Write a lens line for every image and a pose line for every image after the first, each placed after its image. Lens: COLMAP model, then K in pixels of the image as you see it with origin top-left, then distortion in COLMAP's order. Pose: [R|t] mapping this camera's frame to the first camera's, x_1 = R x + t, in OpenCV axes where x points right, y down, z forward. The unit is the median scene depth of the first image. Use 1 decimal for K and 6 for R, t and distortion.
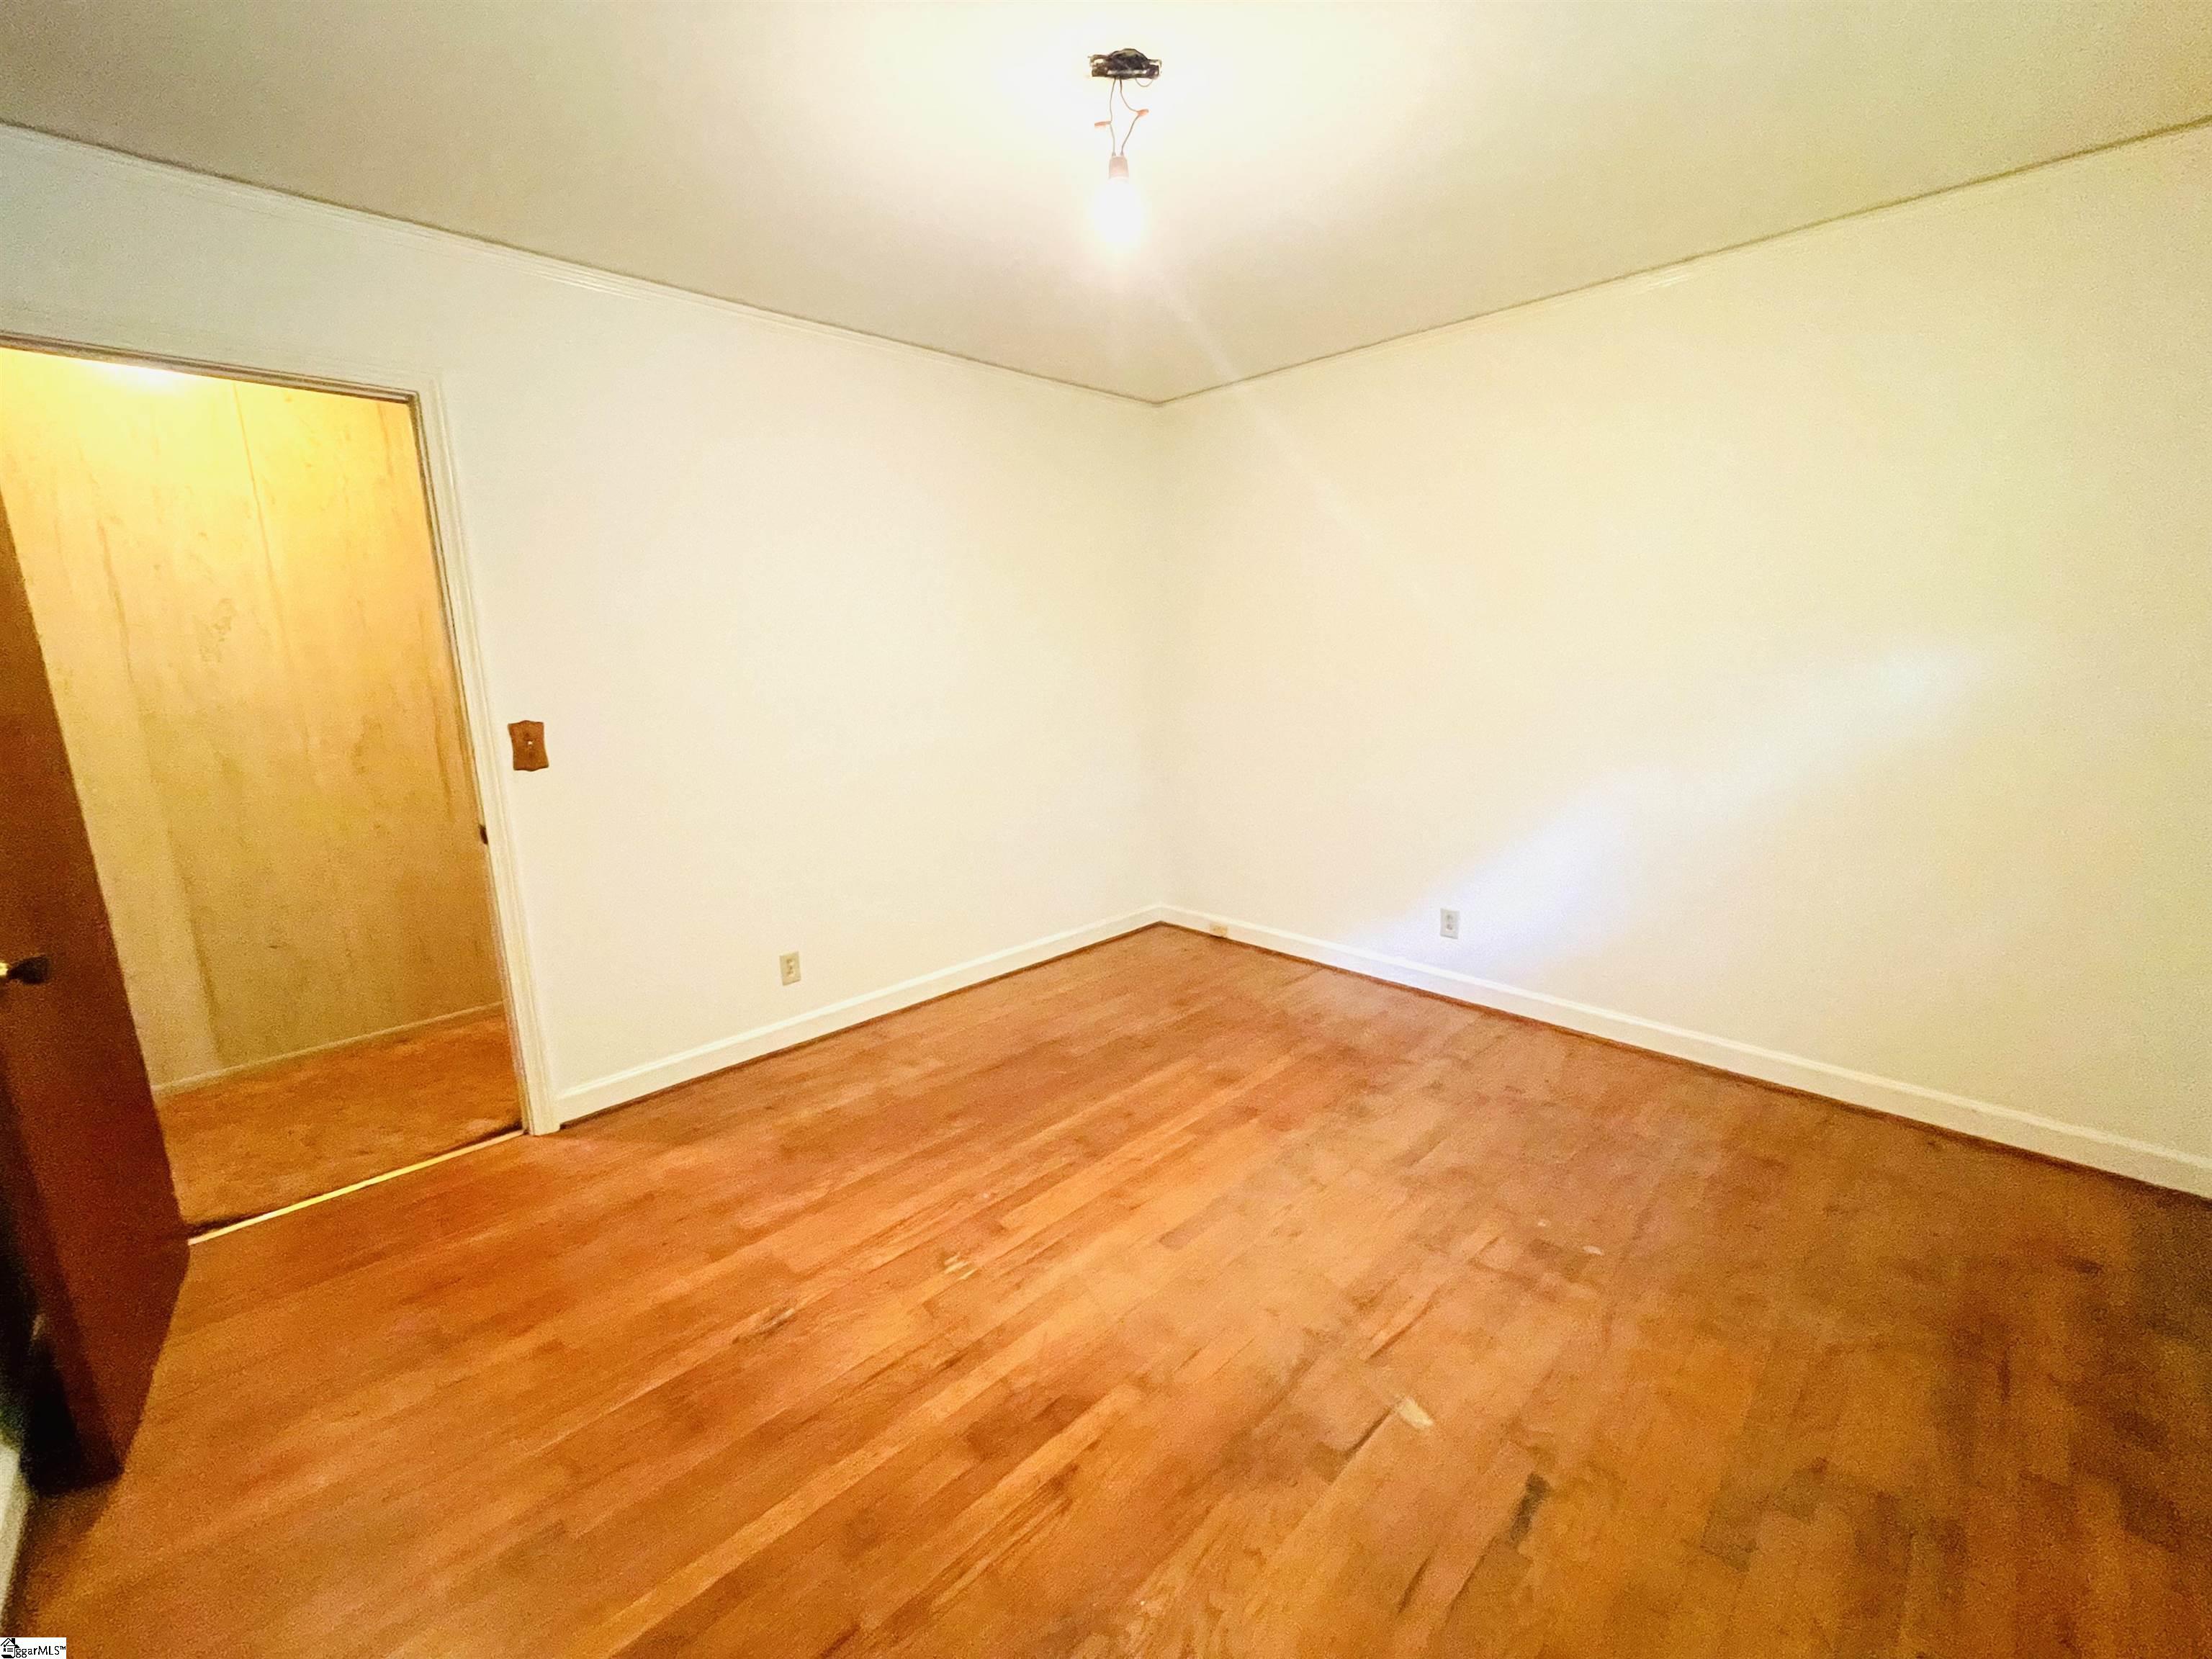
lens RADIAL K [[898.6, 0, 1106.0], [0, 898.6, 829.5], [0, 0, 1]] dist [0.000746, -0.000112]
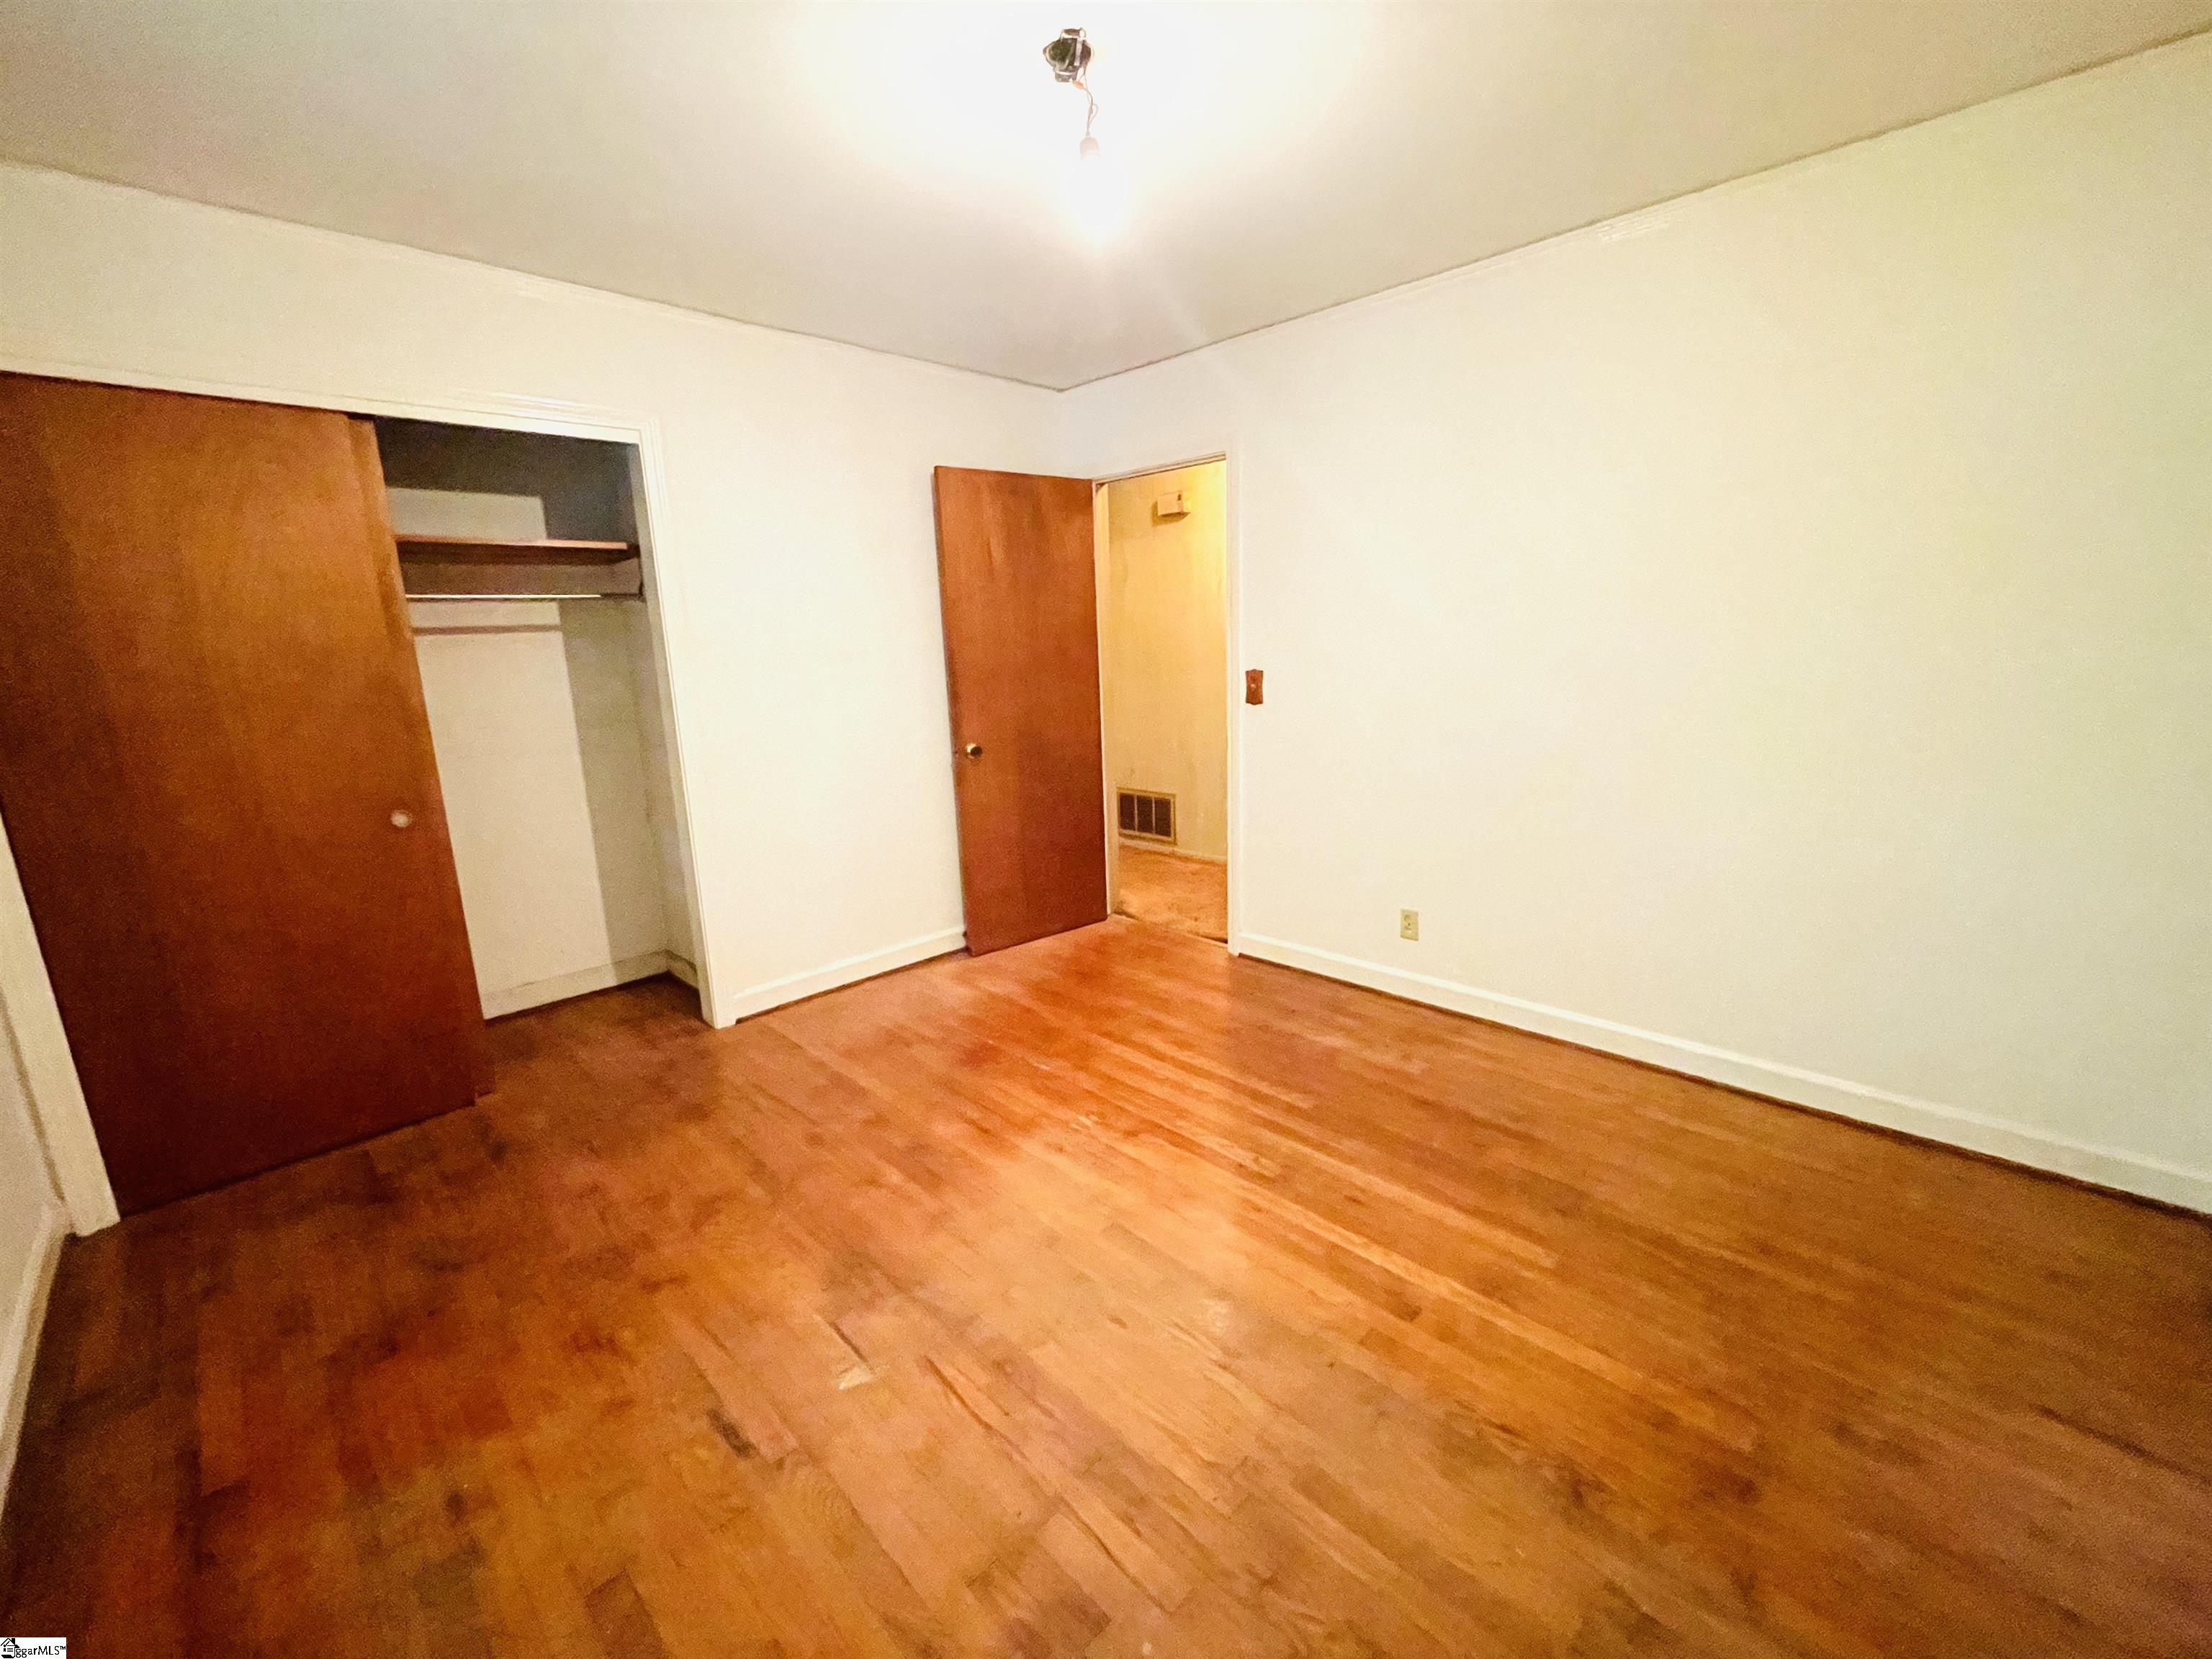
lens RADIAL K [[898.6, 0, 1106.0], [0, 898.6, 829.5], [0, 0, 1]] dist [0.000746, -0.000112]
pose [[0.009553, 0.234015, -0.972186, 0.820819], [-0.165620, 0.959173, 0.229255, -0.170931], [0.986143, 0.158824, 0.047920, 0.767919]]
